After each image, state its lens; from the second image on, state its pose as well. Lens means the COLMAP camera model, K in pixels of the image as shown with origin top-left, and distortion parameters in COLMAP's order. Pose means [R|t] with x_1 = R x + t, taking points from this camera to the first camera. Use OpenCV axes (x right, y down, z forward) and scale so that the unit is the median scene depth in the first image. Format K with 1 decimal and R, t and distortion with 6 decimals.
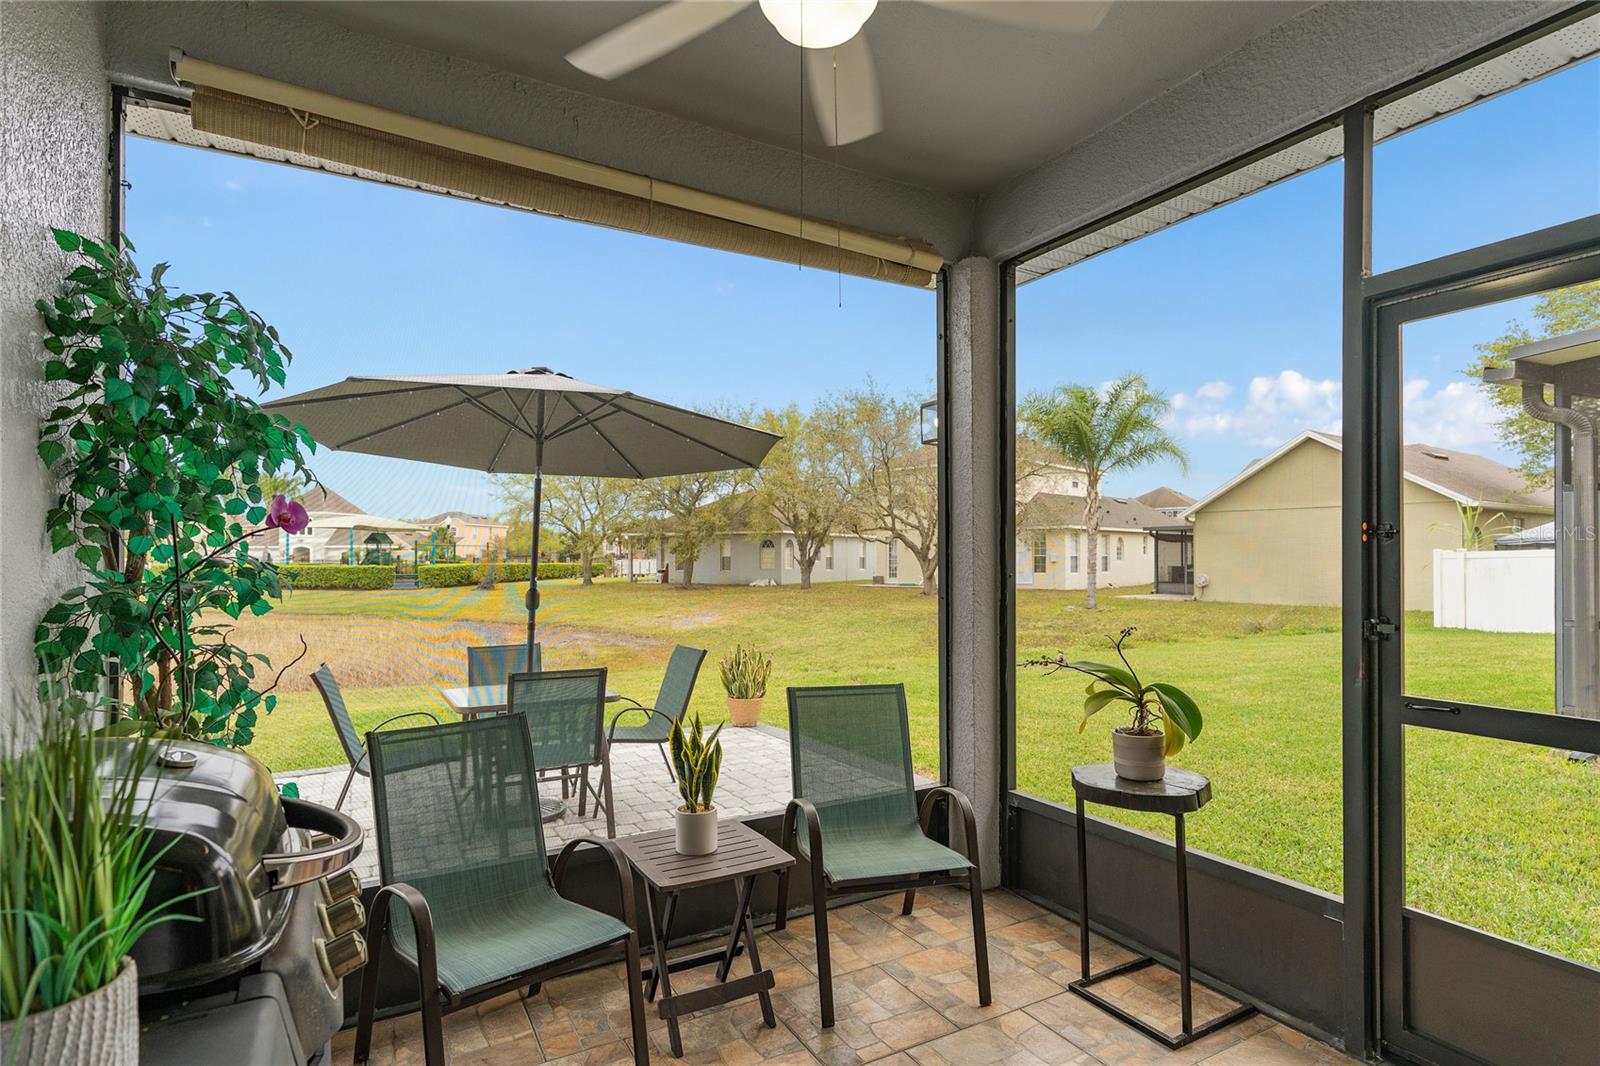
lens RADIAL K [[791.1, 0, 783.1], [0, 791.1, 552.2], [0, 0, 1]] dist [-0.010982, 0.000123]
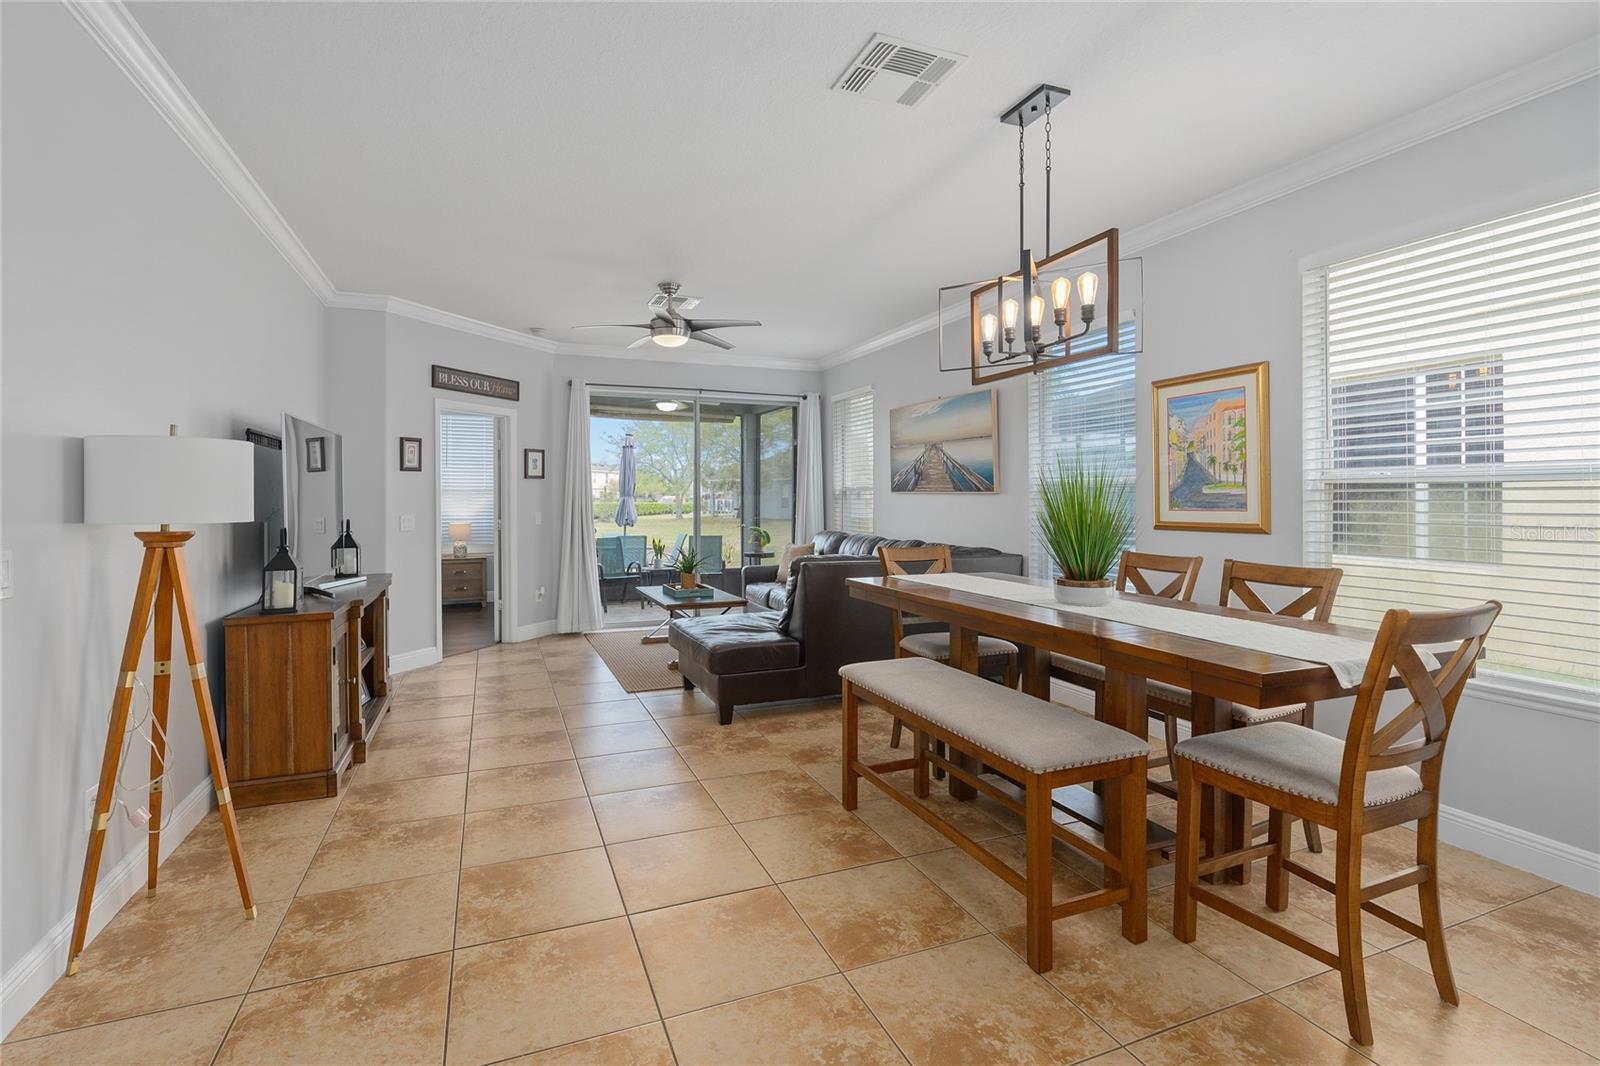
lens RADIAL K [[726.7, 0, 767.7], [0, 726.7, 496.0], [0, 0, 1]] dist [-0.005679, 0.002783]
pose [[0.990670, 0.000397, -0.136282, 0.069549], [0.000214, 0.999990, 0.004469, -0.002606], [0.136283, -0.004457, 0.990660, -0.193407]]
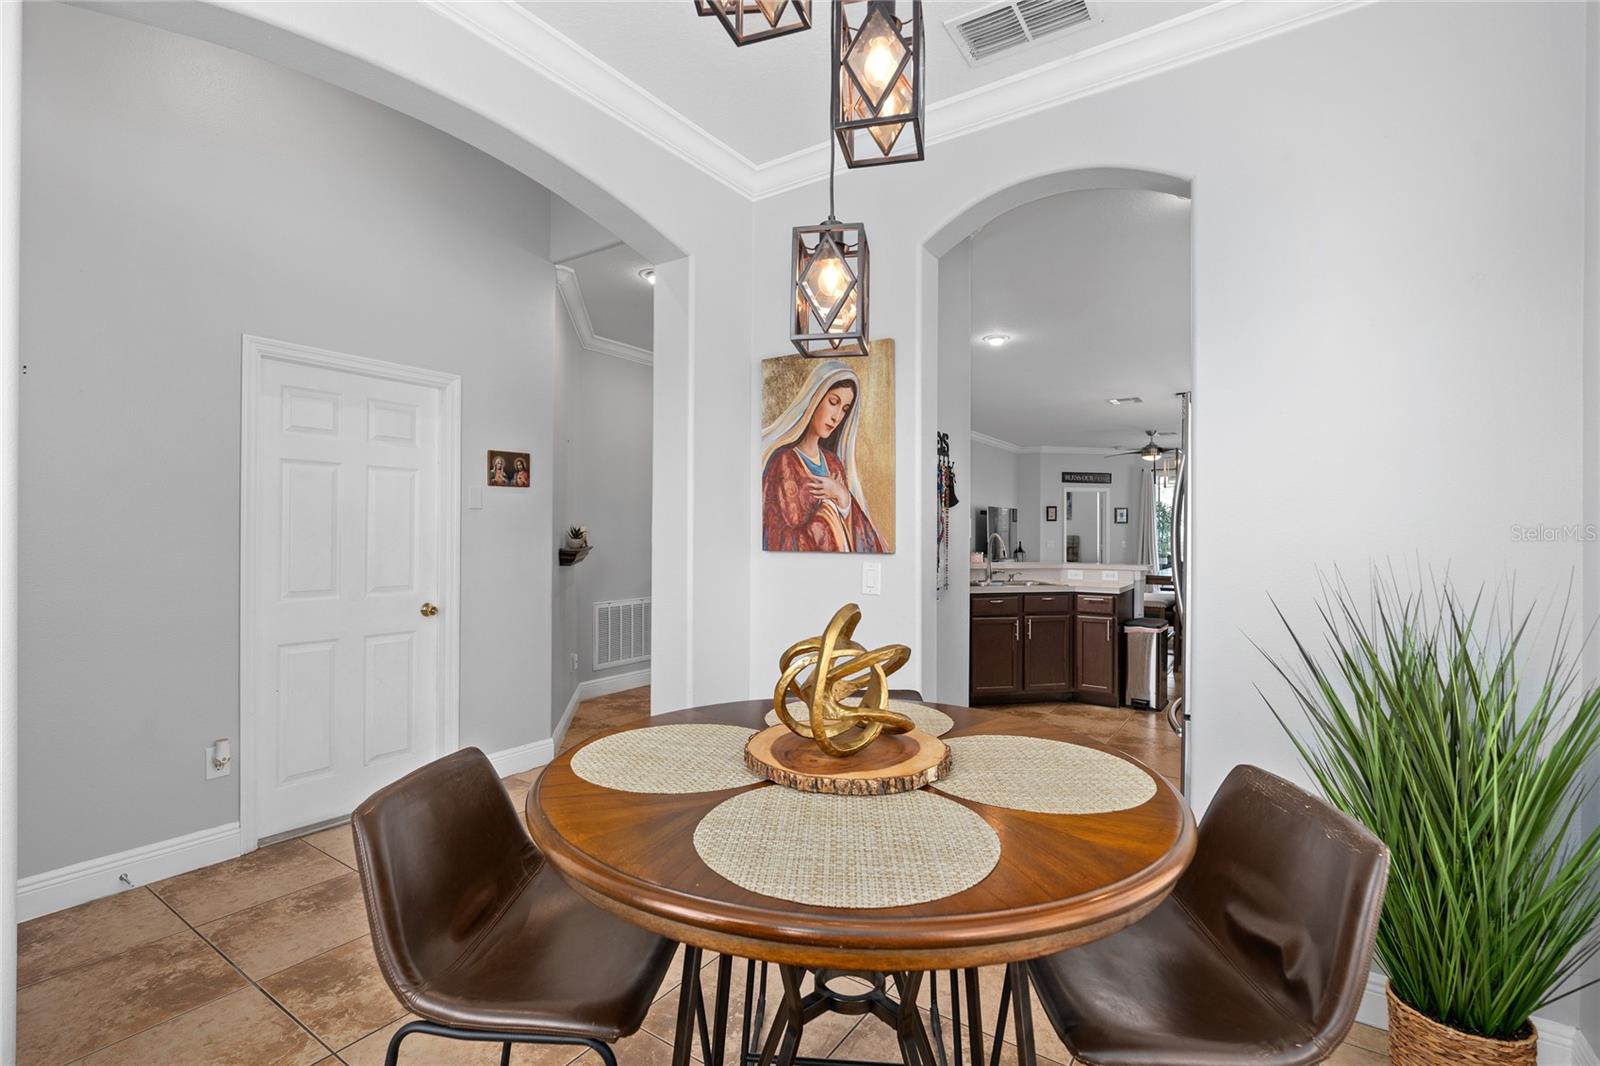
lens RADIAL K [[726.7, 0, 811.3], [0, 726.7, 535.4], [0, 0, 1]] dist [-0.005679, 0.002783]
pose [[0.467296, 0.005083, -0.884086, 0.226294], [0.001389, 0.999978, 0.006483, -0.002931], [0.884100, -0.004258, 0.467279, -0.314159]]
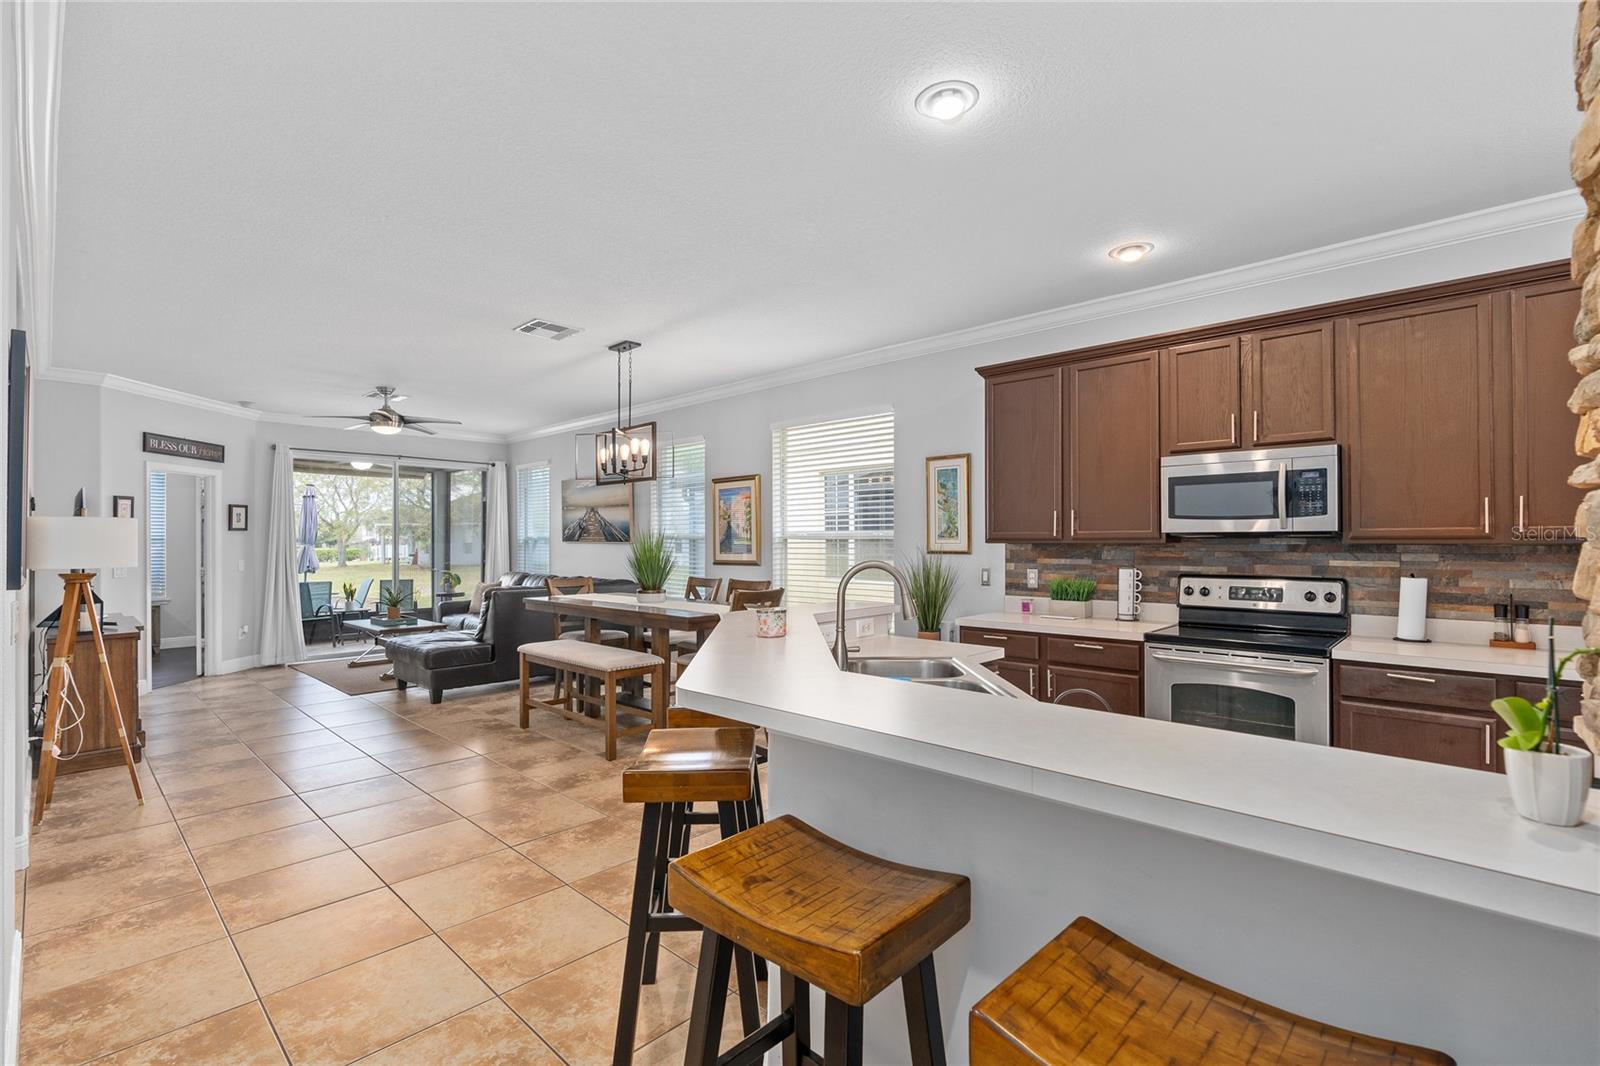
lens RADIAL K [[726.7, 0, 779.8], [0, 726.7, 535.8], [0, 0, 1]] dist [-0.005679, 0.002783]
pose [[0.956943, 0.000303, 0.290275, 0.074388], [0.000182, 0.999999, -0.001641, -0.004351], [-0.290275, 0.001623, 0.956942, -0.265145]]
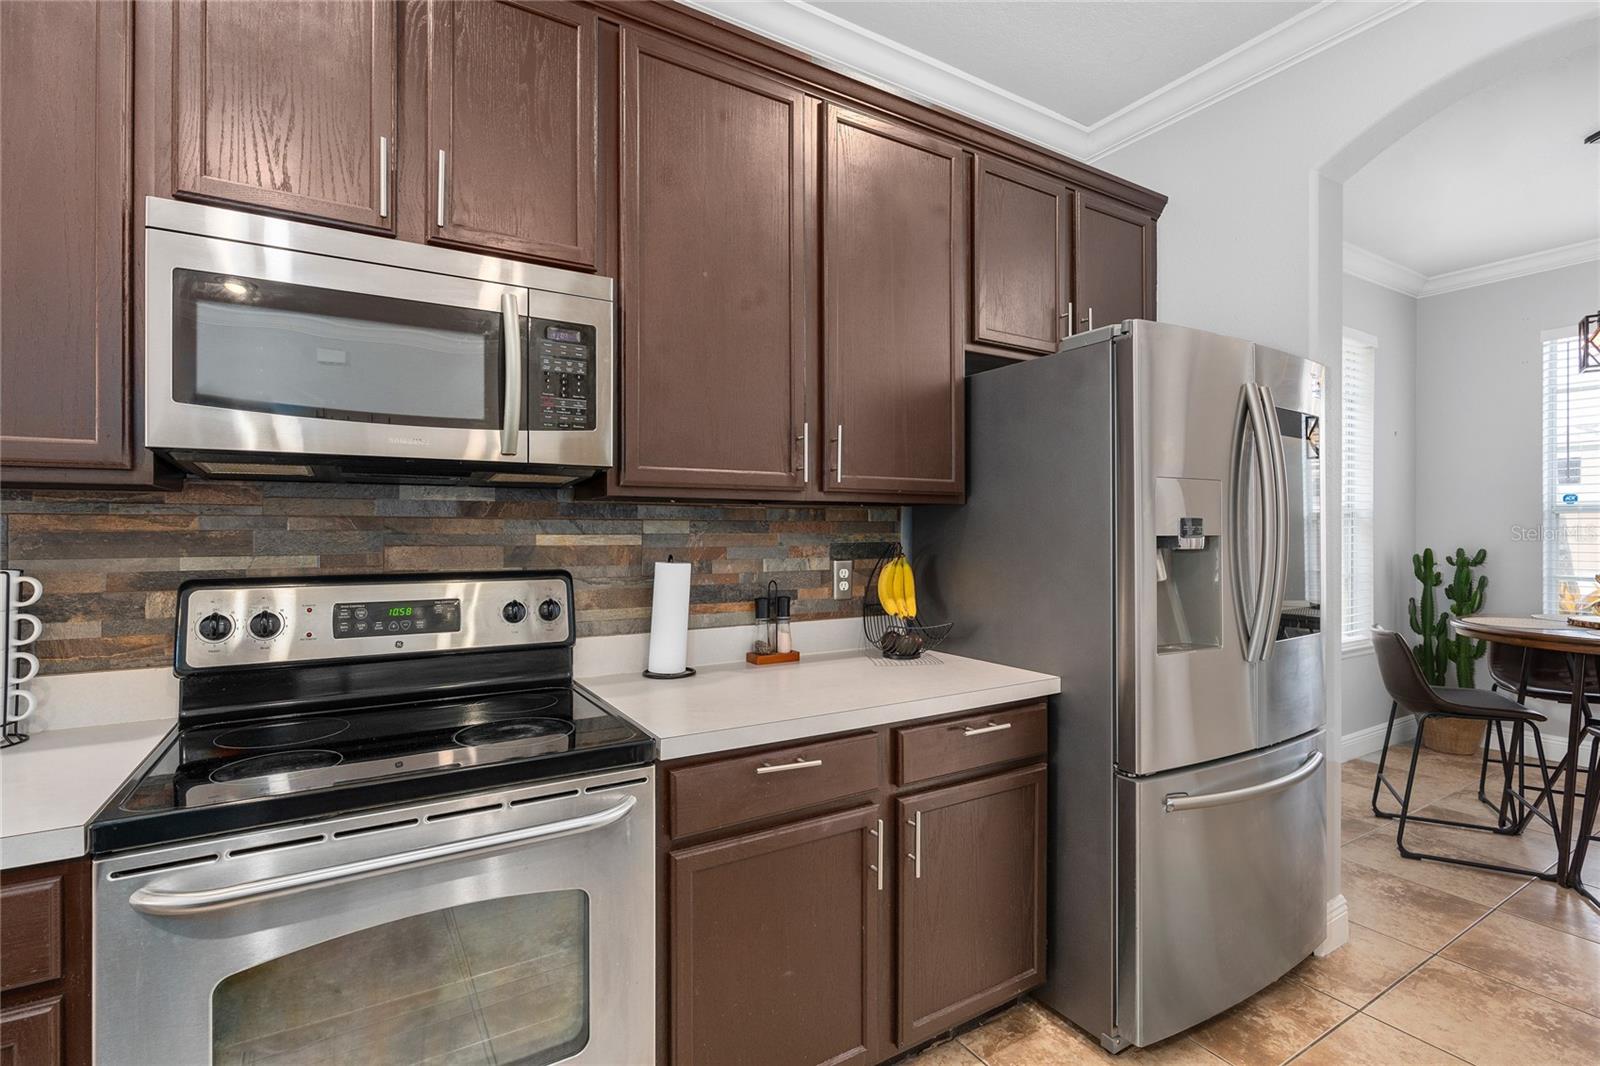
lens RADIAL K [[726.7, 0, 798.1], [0, 726.7, 530.1], [0, 0, 1]] dist [-0.005679, 0.002783]
pose [[-0.047876, 0.005974, 0.998835, 0.124993], [-0.004236, 0.999972, -0.006184, -0.001233], [-0.998844, -0.004528, -0.047849, -0.207577]]
